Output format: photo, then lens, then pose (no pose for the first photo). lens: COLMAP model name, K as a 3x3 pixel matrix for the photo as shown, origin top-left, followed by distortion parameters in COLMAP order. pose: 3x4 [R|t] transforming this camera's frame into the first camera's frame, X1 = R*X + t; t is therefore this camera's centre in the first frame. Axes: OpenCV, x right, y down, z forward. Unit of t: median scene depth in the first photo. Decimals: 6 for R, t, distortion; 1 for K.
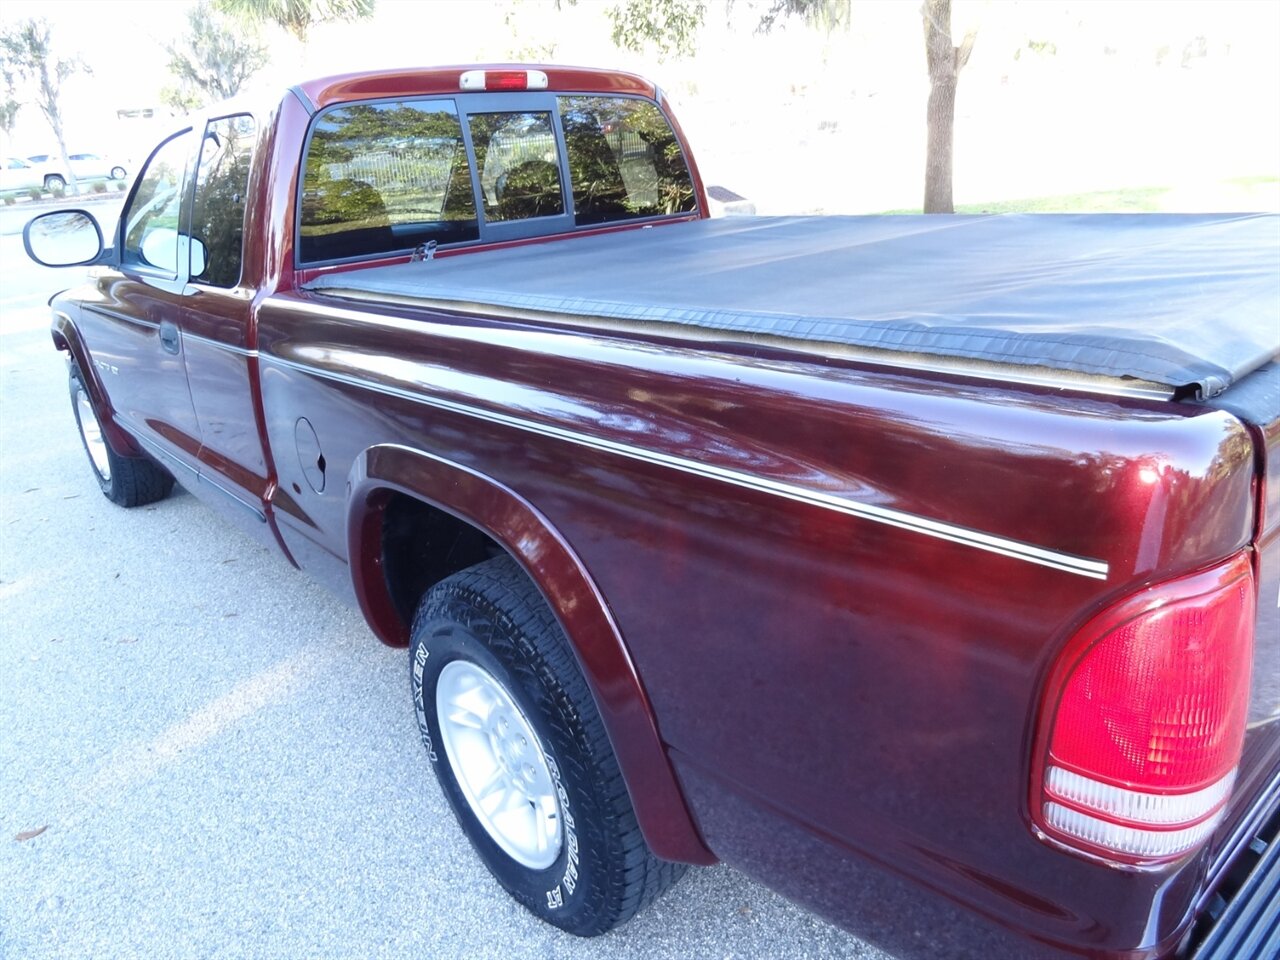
lens RADIAL K [[934.1, 0, 641.7], [0, 934.1, 481.6], [0, 0, 1]] dist [0.014833, 0.001282]
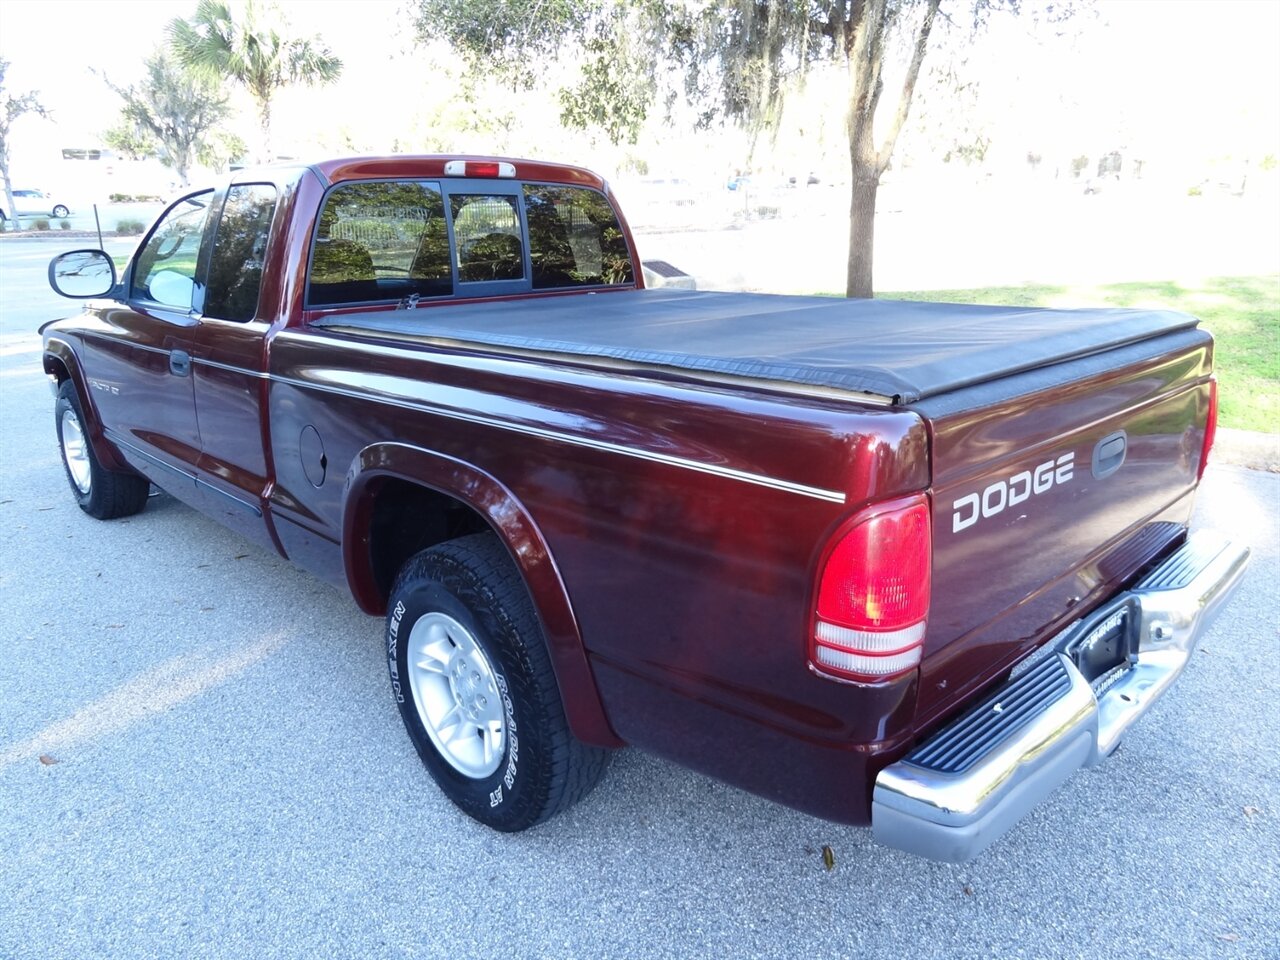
lens RADIAL K [[934.1, 0, 641.0], [0, 934.1, 476.9], [0, 0, 1]] dist [0.014833, 0.001282]
pose [[0.996835, 0.044988, 0.065543, 0.001051], [-0.039895, 0.996230, -0.077031, 0.068642], [-0.068762, 0.074172, 0.994872, -0.236266]]
